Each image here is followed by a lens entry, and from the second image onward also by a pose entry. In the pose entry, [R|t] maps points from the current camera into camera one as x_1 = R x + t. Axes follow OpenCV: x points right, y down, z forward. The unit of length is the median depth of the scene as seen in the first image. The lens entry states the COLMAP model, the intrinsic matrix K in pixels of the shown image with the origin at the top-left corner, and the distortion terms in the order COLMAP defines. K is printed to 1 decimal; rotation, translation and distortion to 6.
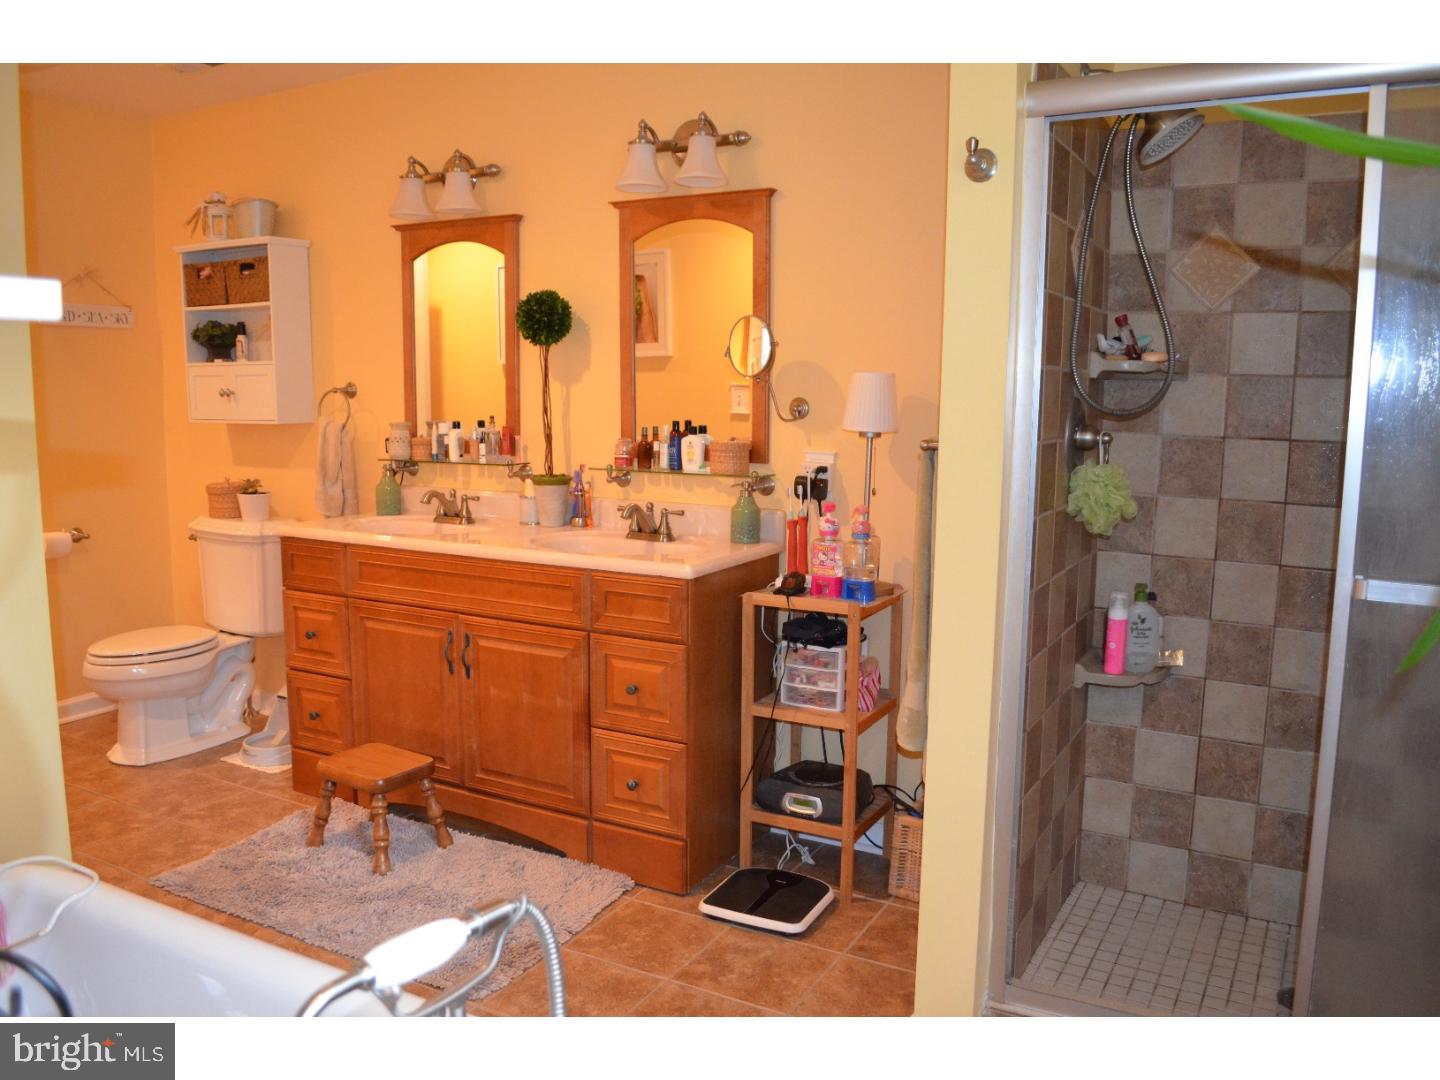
lens RADIAL K [[1130.6, 0, 722.9], [0, 1130.6, 543.9], [0, 0, 1]] dist [-0.081066, 0.000629]
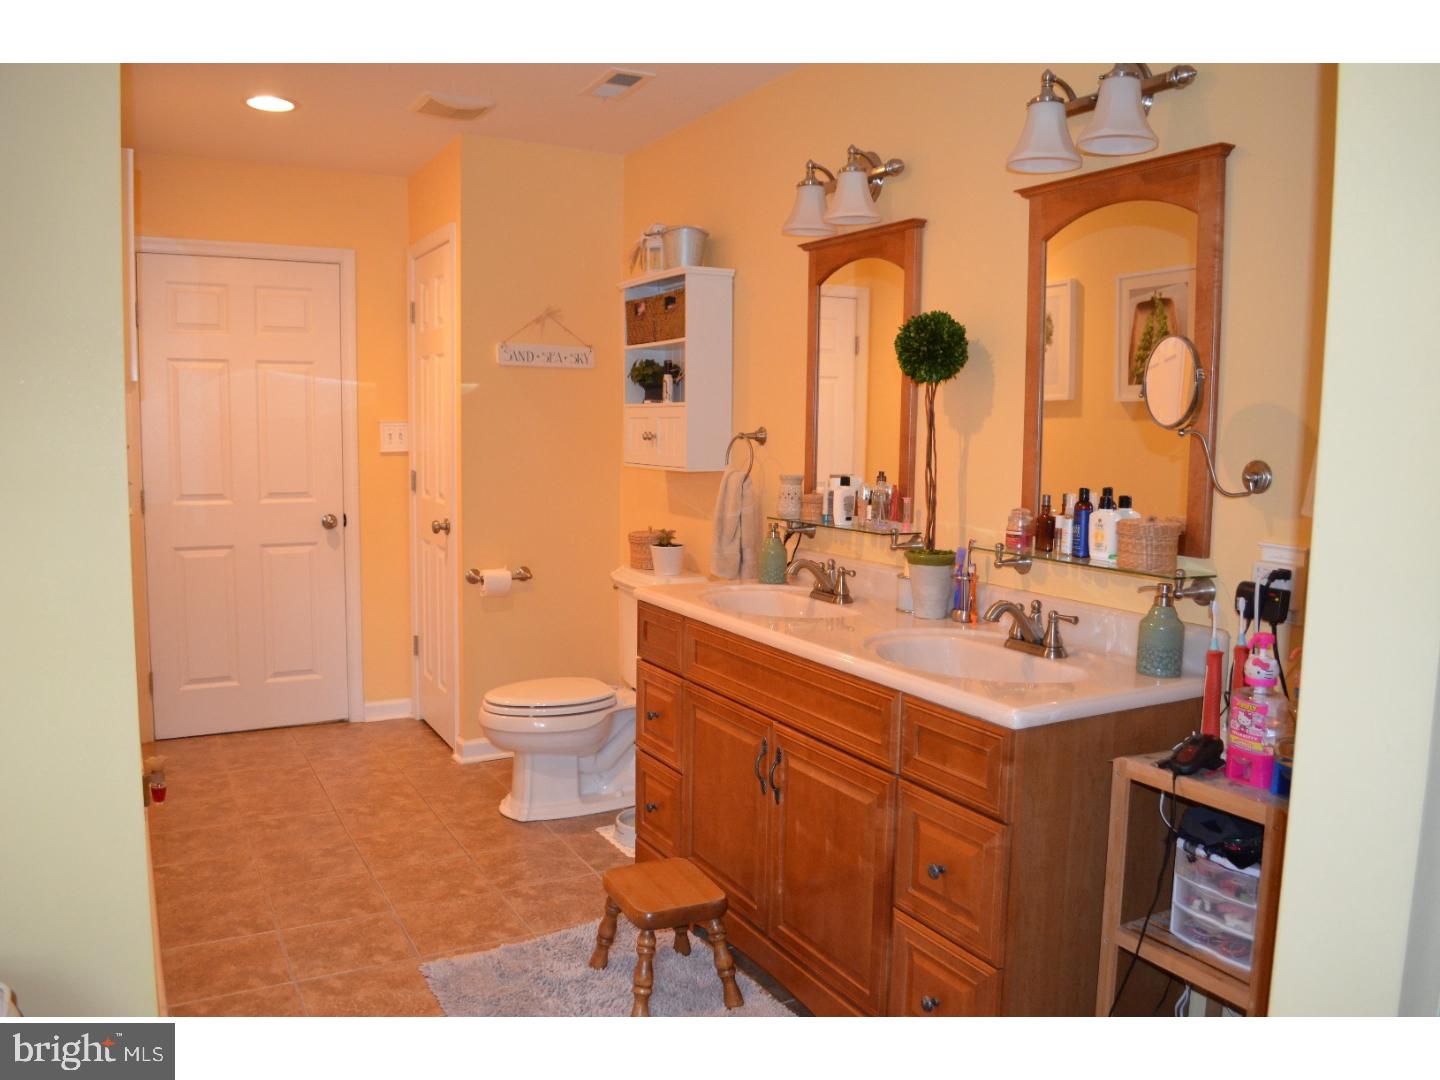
lens RADIAL K [[1130.6, 0, 719.9], [0, 1130.6, 544.1], [0, 0, 1]] dist [-0.081066, 0.000629]
pose [[0.844965, 0.062146, -0.531198, 0.136641], [-0.083139, 0.996415, -0.015674, -0.042827], [0.528319, 0.057408, 0.847103, 0.279244]]
